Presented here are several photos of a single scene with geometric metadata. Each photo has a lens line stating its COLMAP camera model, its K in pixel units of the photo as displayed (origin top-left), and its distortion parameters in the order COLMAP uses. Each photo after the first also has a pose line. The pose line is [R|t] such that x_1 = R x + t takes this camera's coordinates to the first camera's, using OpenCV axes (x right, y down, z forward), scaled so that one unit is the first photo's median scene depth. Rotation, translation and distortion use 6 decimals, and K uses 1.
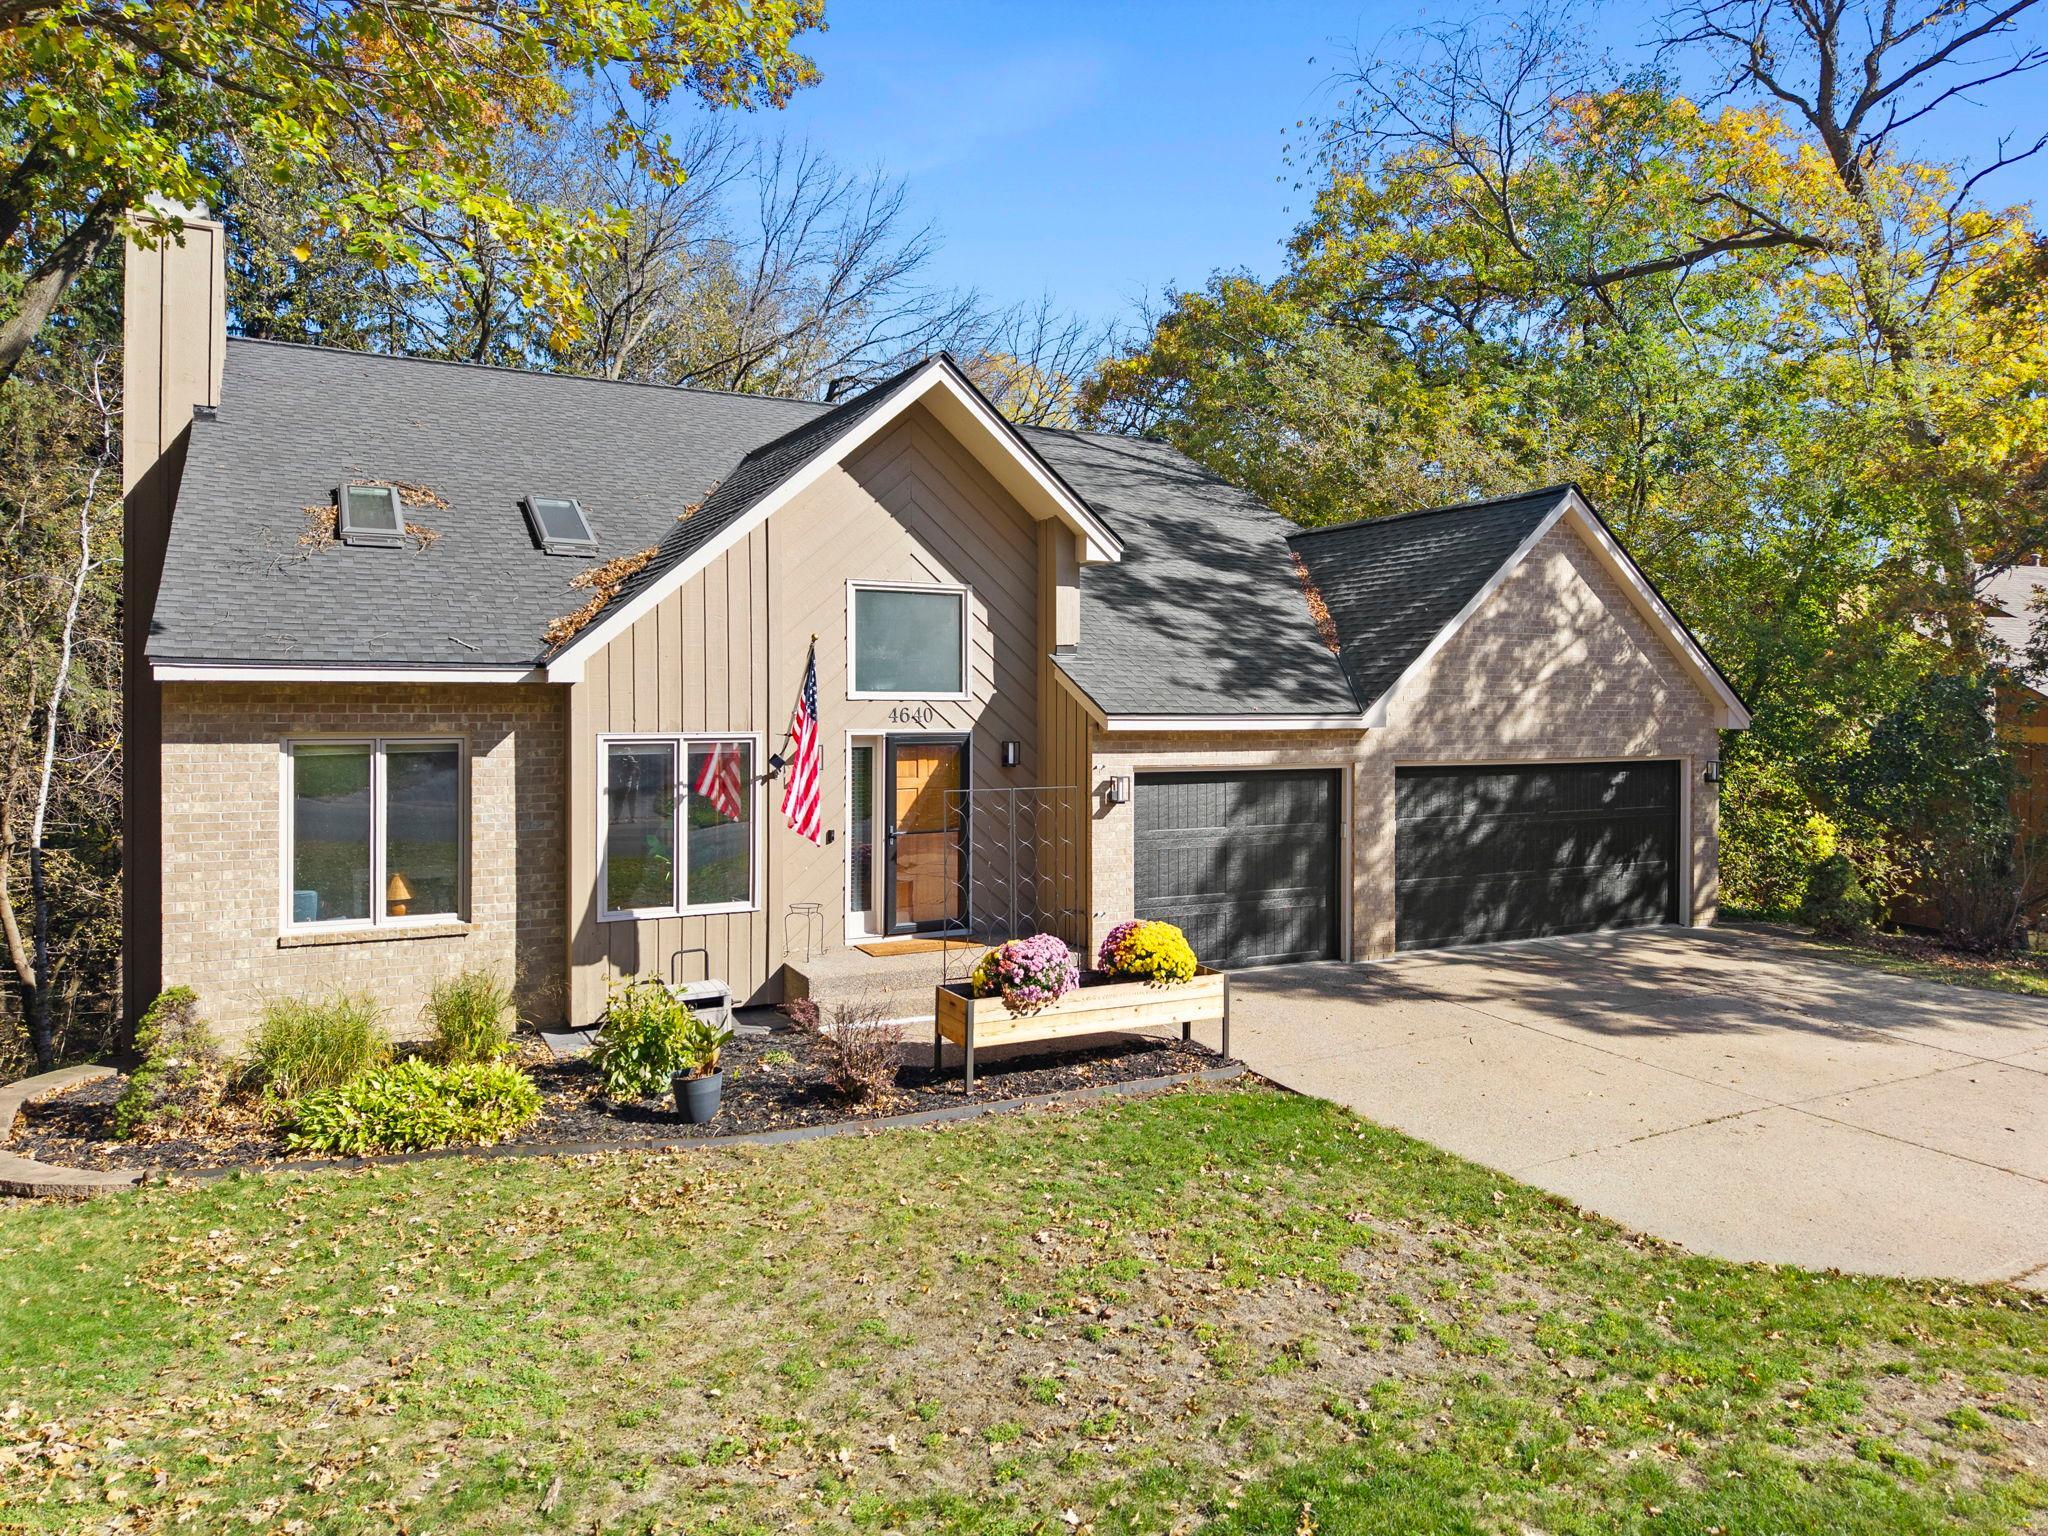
lens RADIAL K [[1425.1, 0, 1050.7], [0, 1425.1, 720.8], [0, 0, 1]] dist [0.021926, -0.003274]
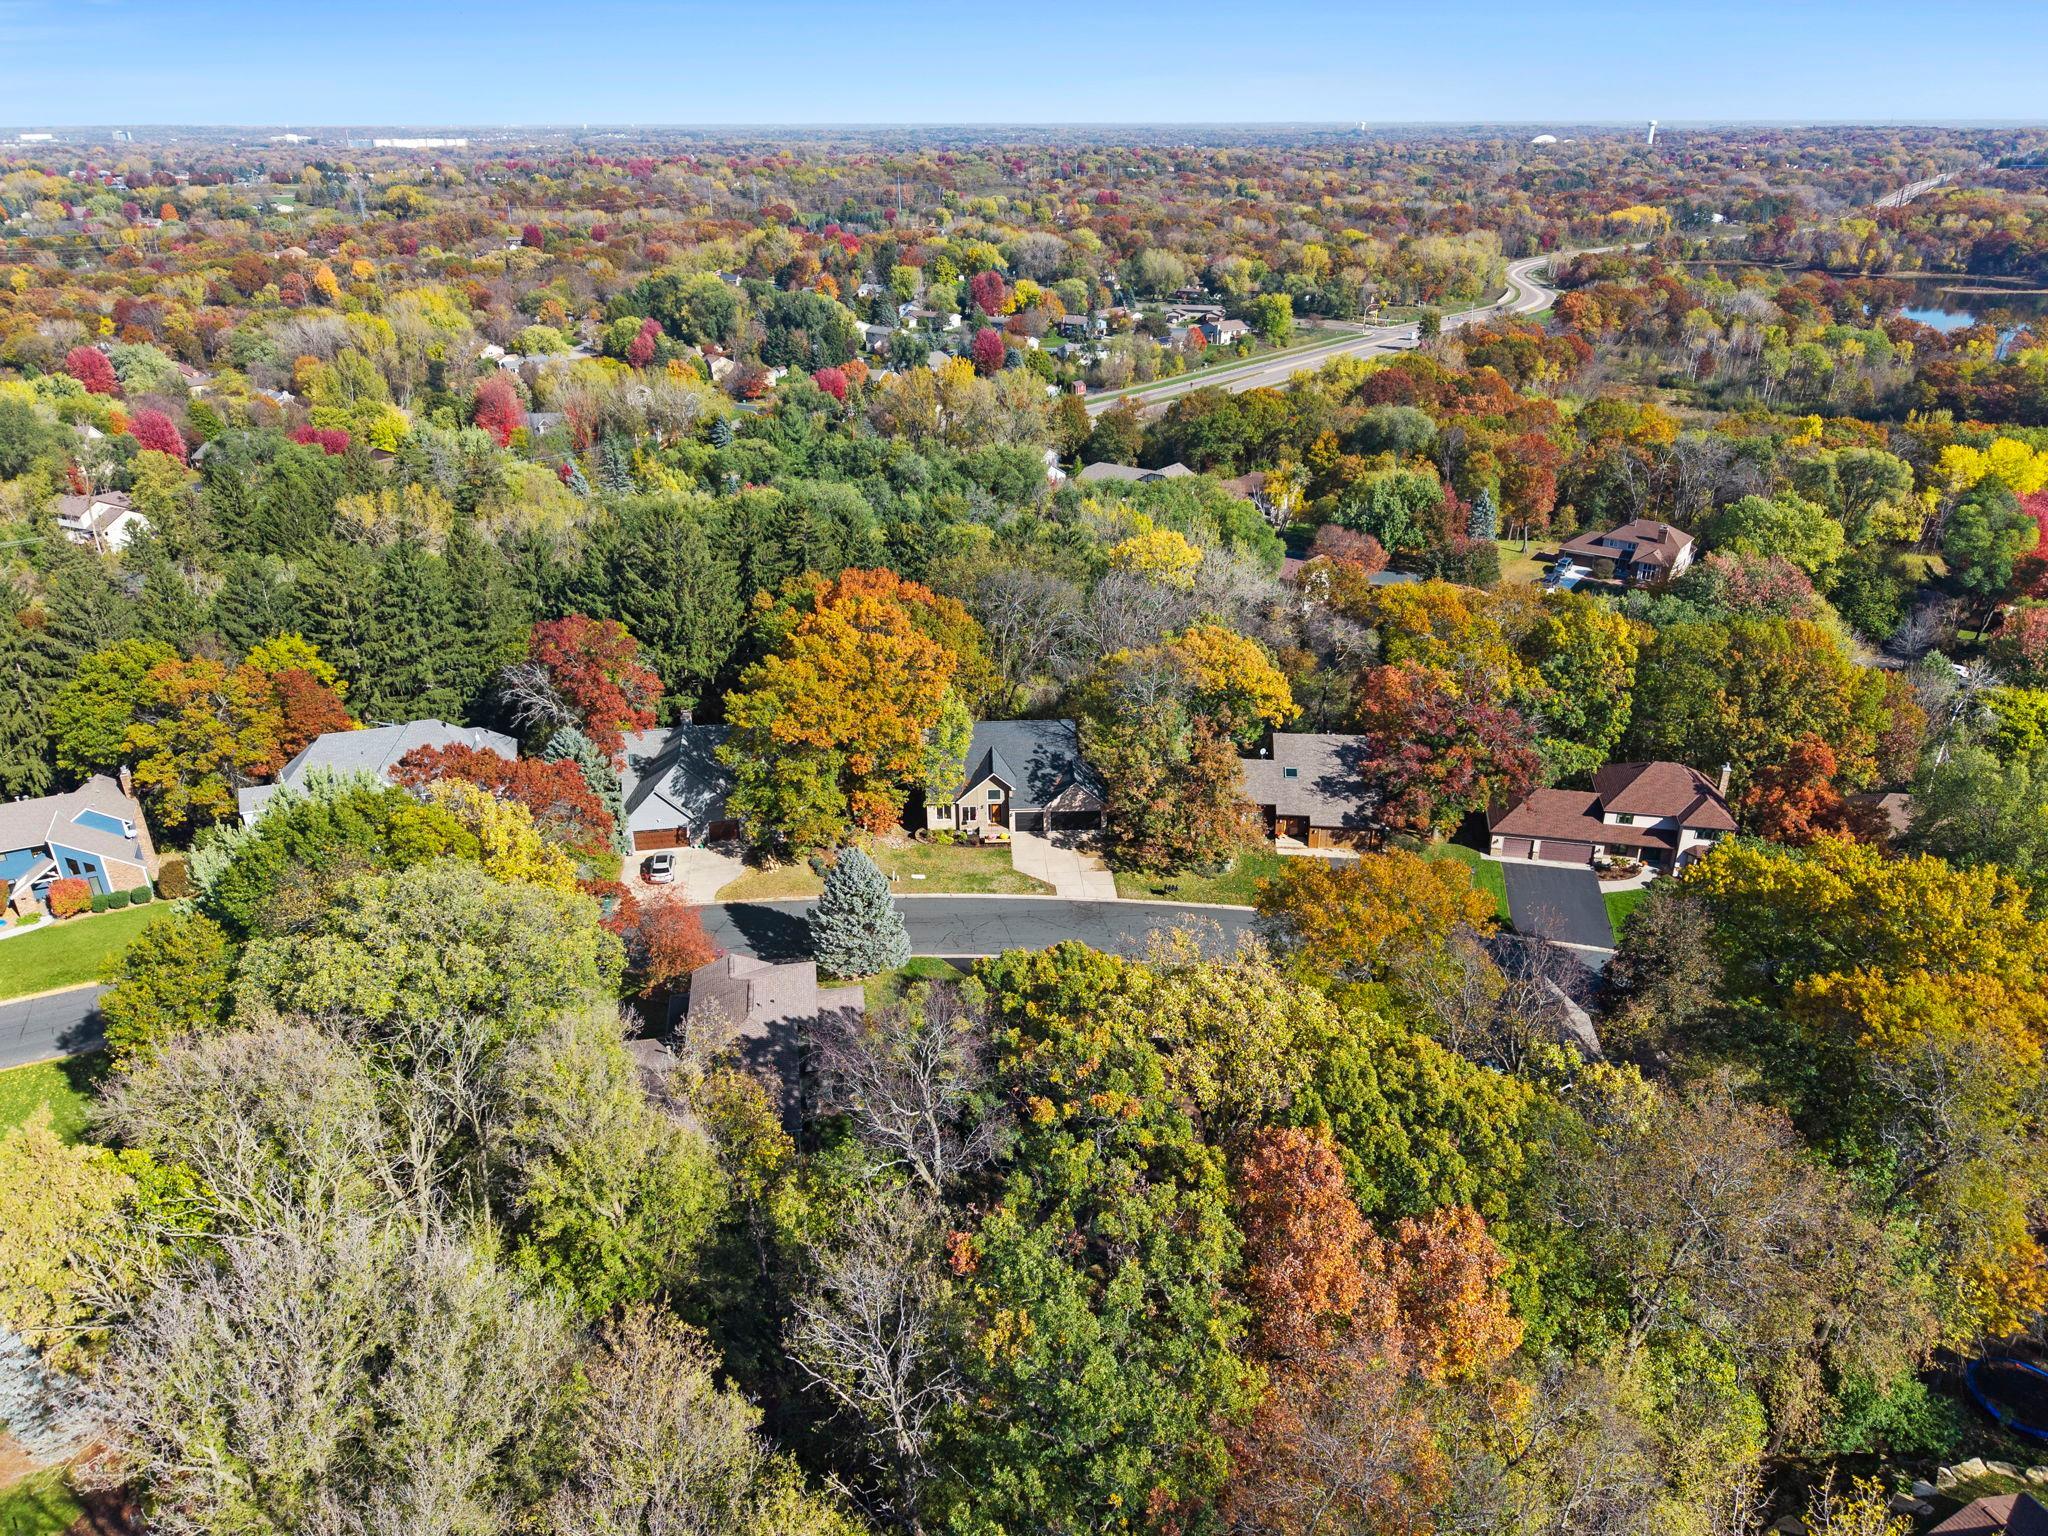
lens RADIAL K [[1417.9, 0, 1013.9], [0, 1417.9, 767.7], [0, 0, 1]] dist [0.011667, -0.005267]
pose [[0.895572, 0.180356, -0.406721, 3.730800], [0.000918, 0.913402, 0.407058, -3.964265], [0.444915, -0.364923, 0.817852, -6.428886]]
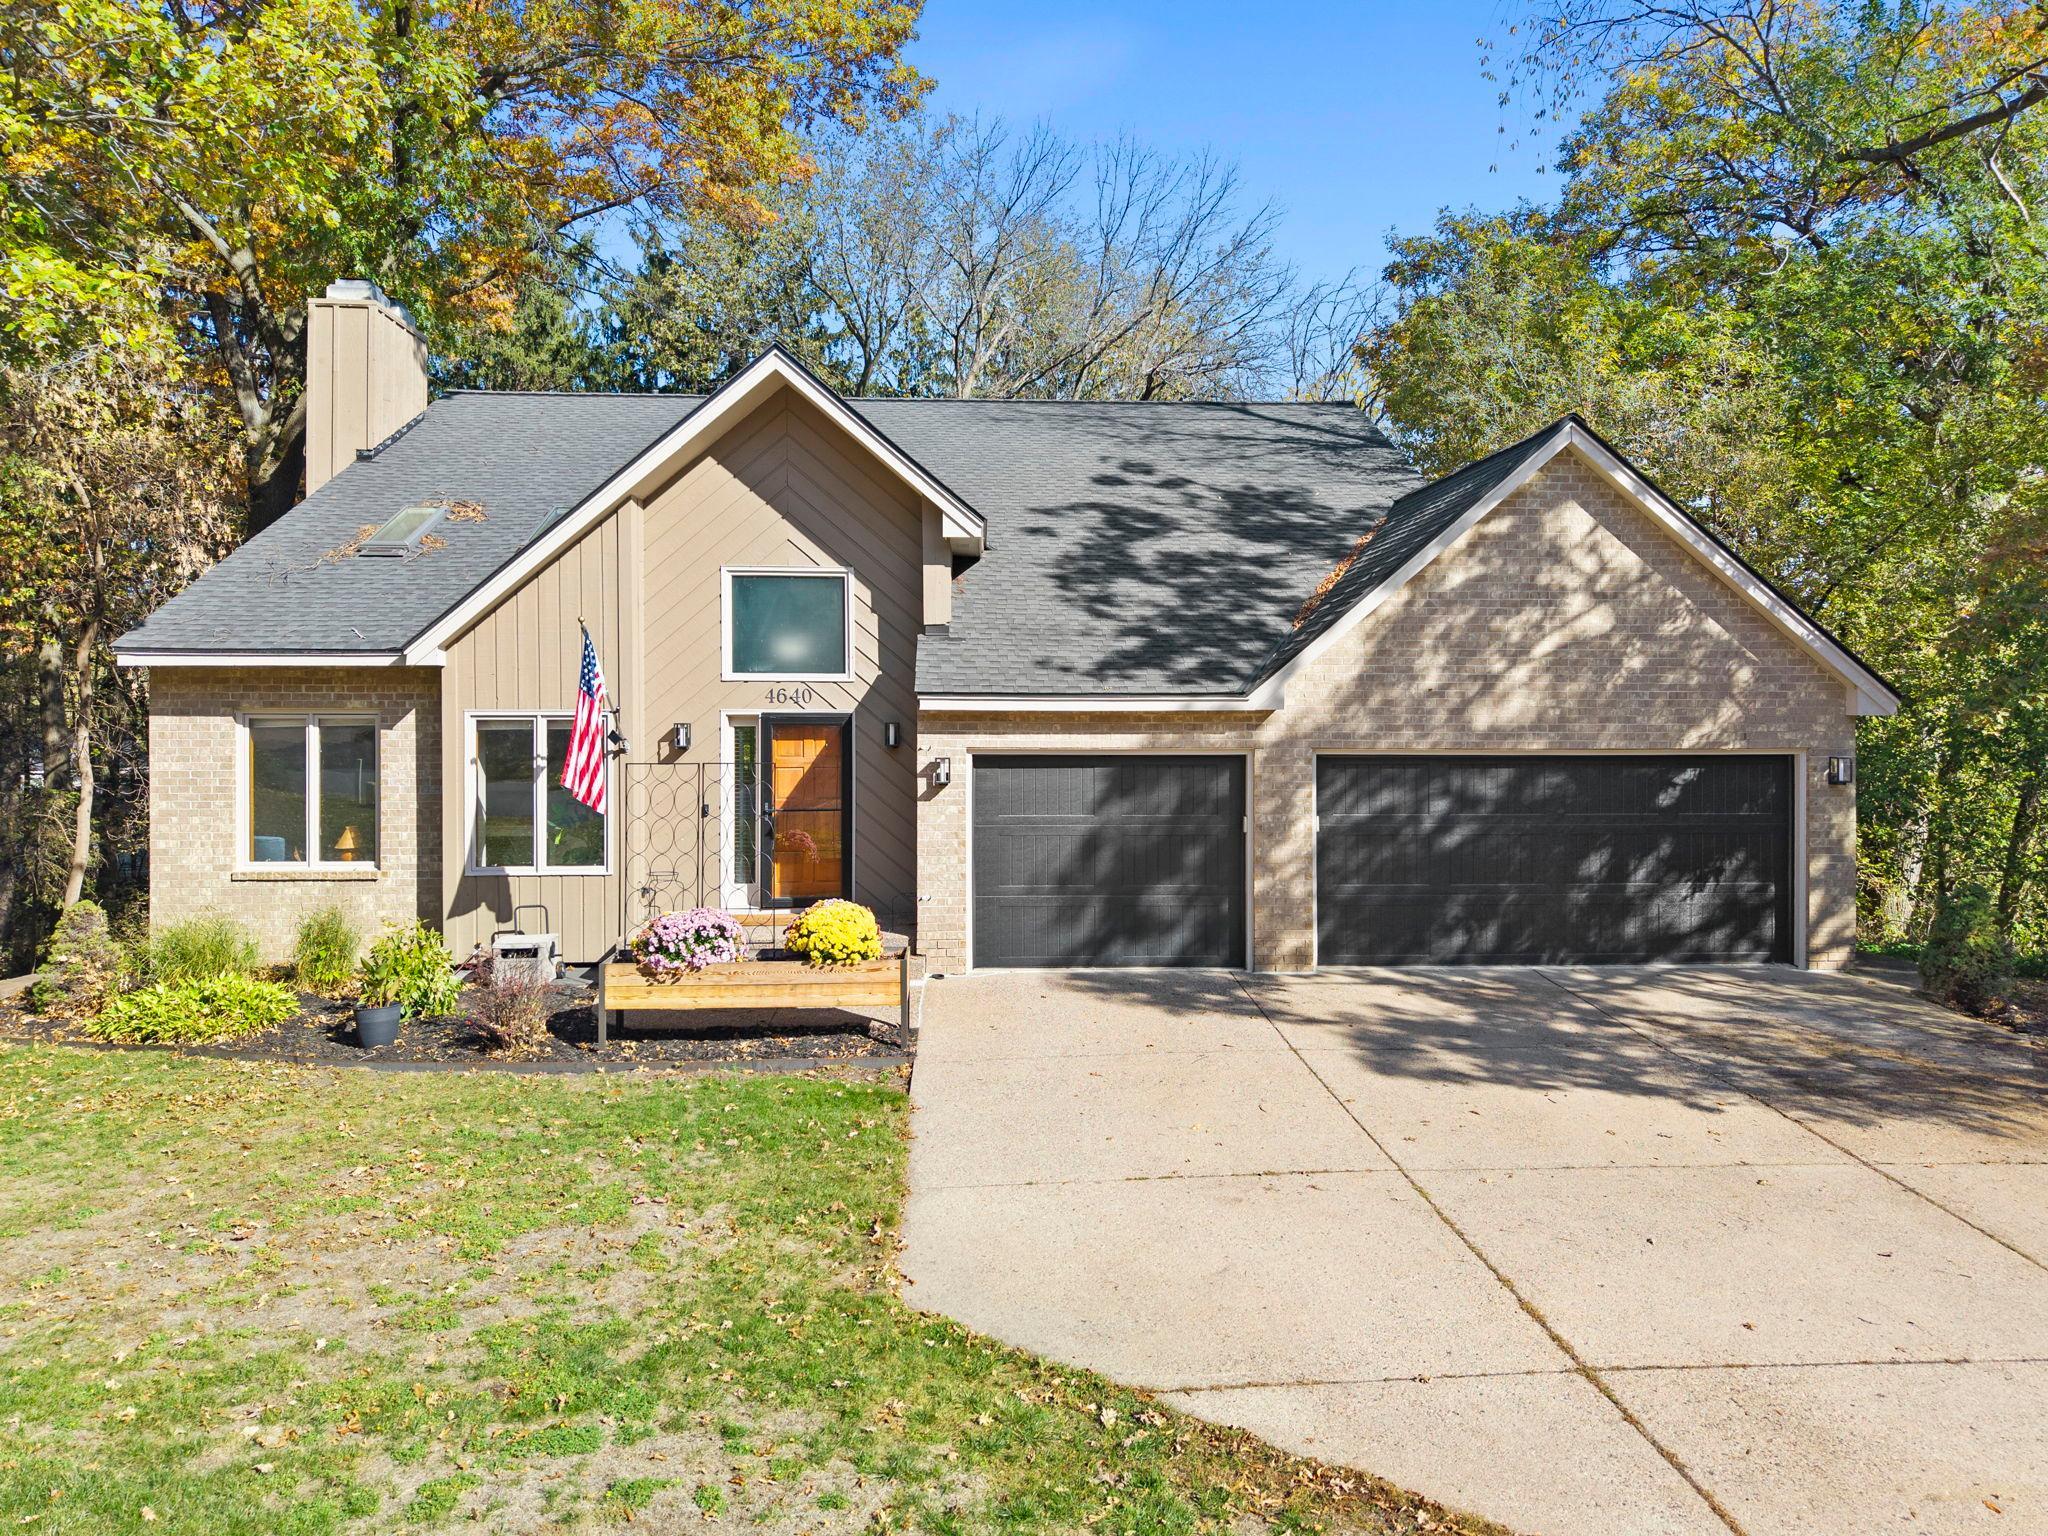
lens RADIAL K [[1433.0, 0, 1032.8], [0, 1433.0, 718.7], [0, 0, 1]] dist [0.012901, -0.004796]
pose [[0.902474, 0.004573, -0.430720, 0.498909], [-0.005073, 0.999987, -0.000013, 0.011259], [0.430715, 0.002197, 0.902485, 0.136787]]
